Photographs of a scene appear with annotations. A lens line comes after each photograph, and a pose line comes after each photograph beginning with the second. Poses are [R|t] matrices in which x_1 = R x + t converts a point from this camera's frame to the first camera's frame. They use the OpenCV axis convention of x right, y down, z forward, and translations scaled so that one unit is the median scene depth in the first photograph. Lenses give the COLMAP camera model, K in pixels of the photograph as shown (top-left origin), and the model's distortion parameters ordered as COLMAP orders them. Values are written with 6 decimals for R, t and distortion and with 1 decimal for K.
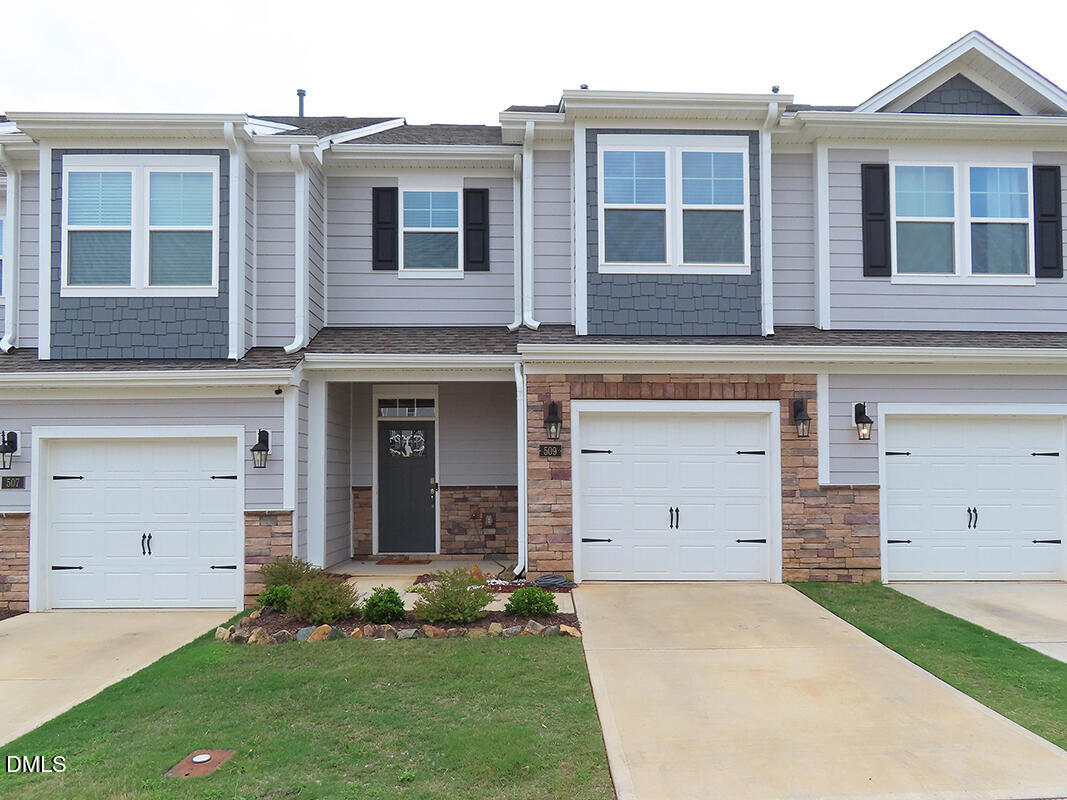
lens RADIAL K [[782.1, 0, 535.4], [0, 782.1, 432.7], [0, 0, 1]] dist [-0.007078, -0.002165]
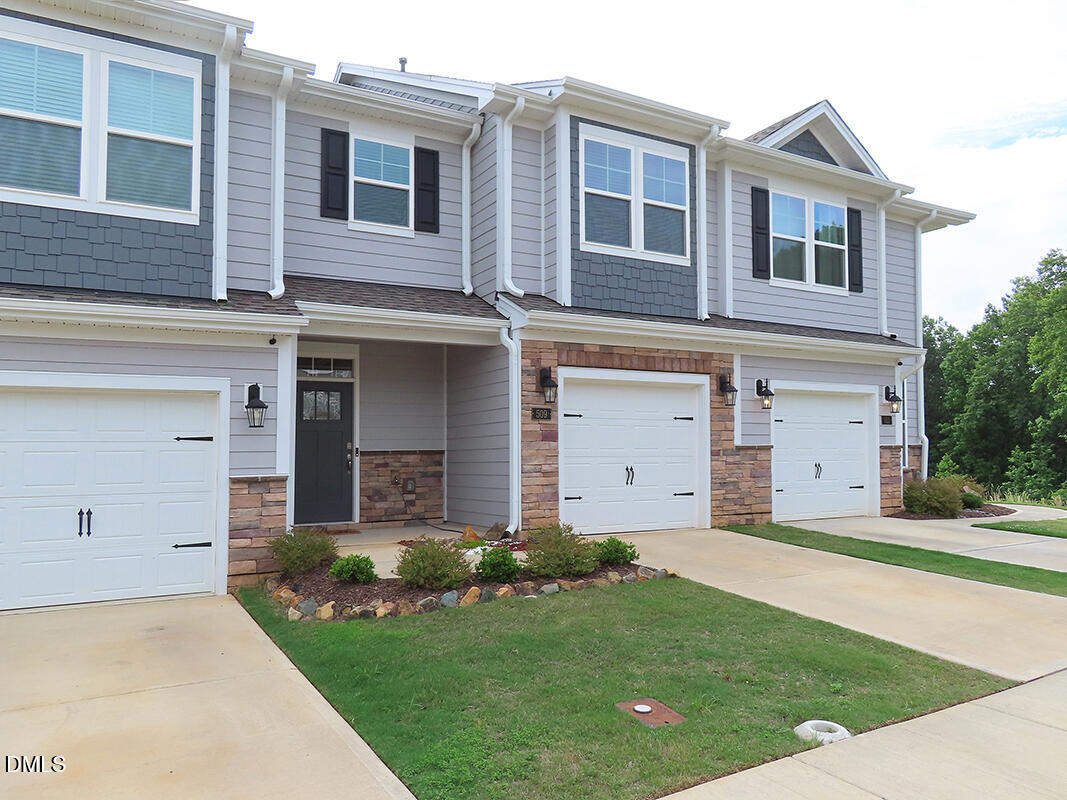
lens RADIAL K [[772.0, 0, 499.8], [0, 772.0, 401.1], [0, 0, 1]] dist [-0.003042, -0.001814]
pose [[0.883239, 0.025119, 0.468251, -0.510430], [-0.019281, 0.999665, -0.017256, 0.025011], [-0.468527, 0.006213, 0.883427, 0.109612]]
